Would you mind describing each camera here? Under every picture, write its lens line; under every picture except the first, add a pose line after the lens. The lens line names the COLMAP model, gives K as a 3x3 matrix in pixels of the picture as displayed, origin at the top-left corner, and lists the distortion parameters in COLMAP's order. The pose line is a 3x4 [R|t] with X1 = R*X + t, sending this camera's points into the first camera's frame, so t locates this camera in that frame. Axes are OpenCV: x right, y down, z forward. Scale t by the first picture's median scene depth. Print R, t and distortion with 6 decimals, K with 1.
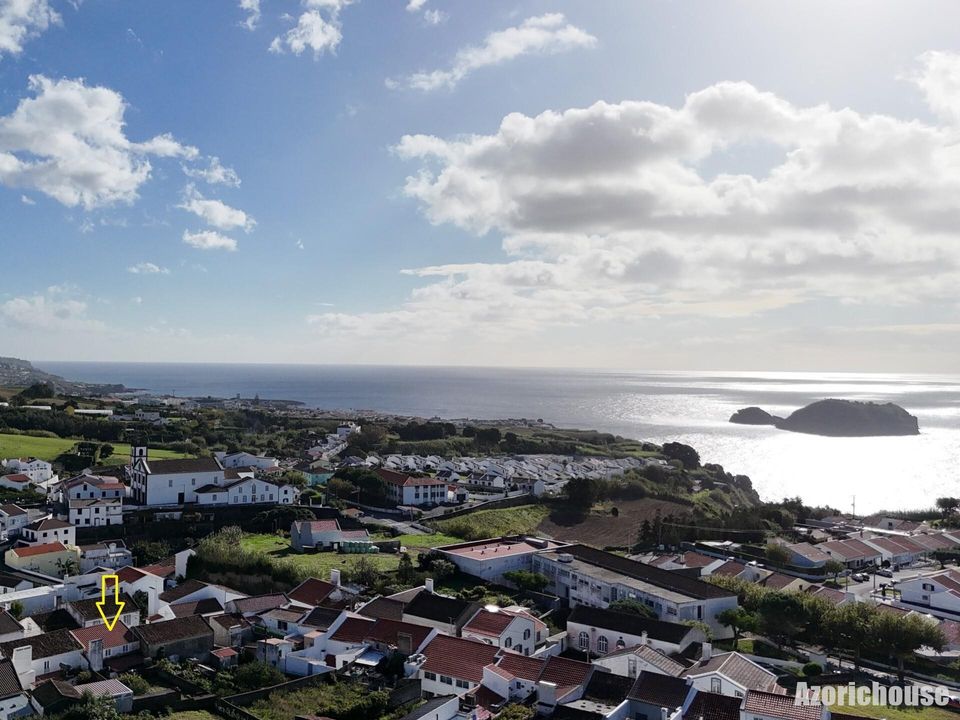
lens RADIAL K [[902.7, 0, 480.0], [0, 902.7, 360.0], [0, 0, 1]] dist [0.037244, -0.027126]
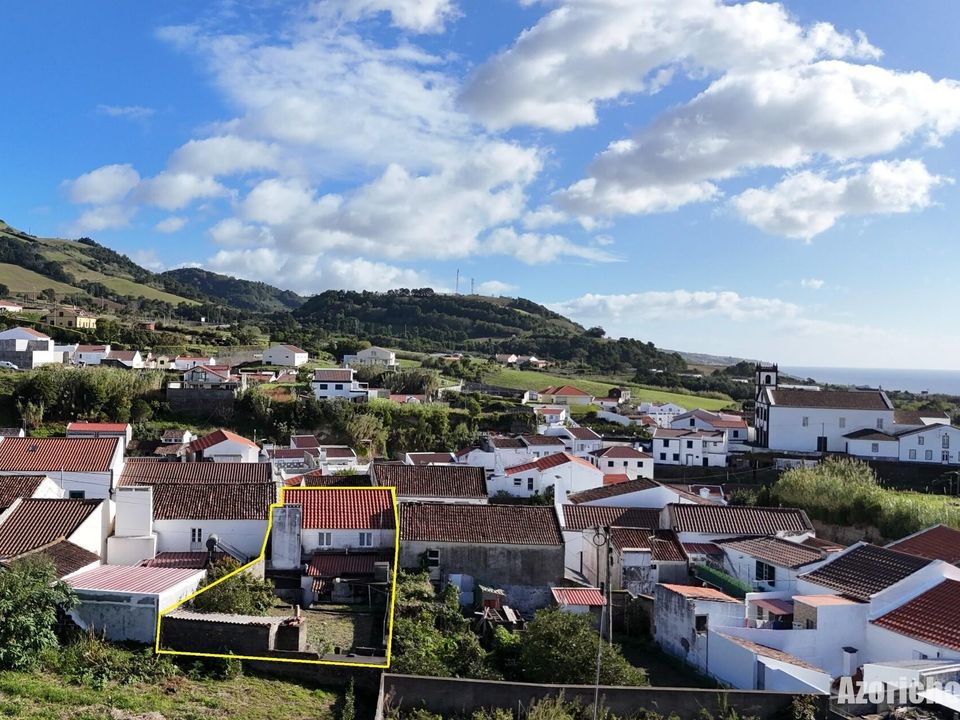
lens RADIAL K [[902.7, 0, 480.0], [0, 902.7, 360.0], [0, 0, 1]] dist [0.037244, -0.027126]
pose [[0.678104, -0.047148, -0.733452, -0.001467], [0.014916, 0.998618, -0.050403, 0.130838], [0.734815, 0.023238, 0.677870, 0.380717]]
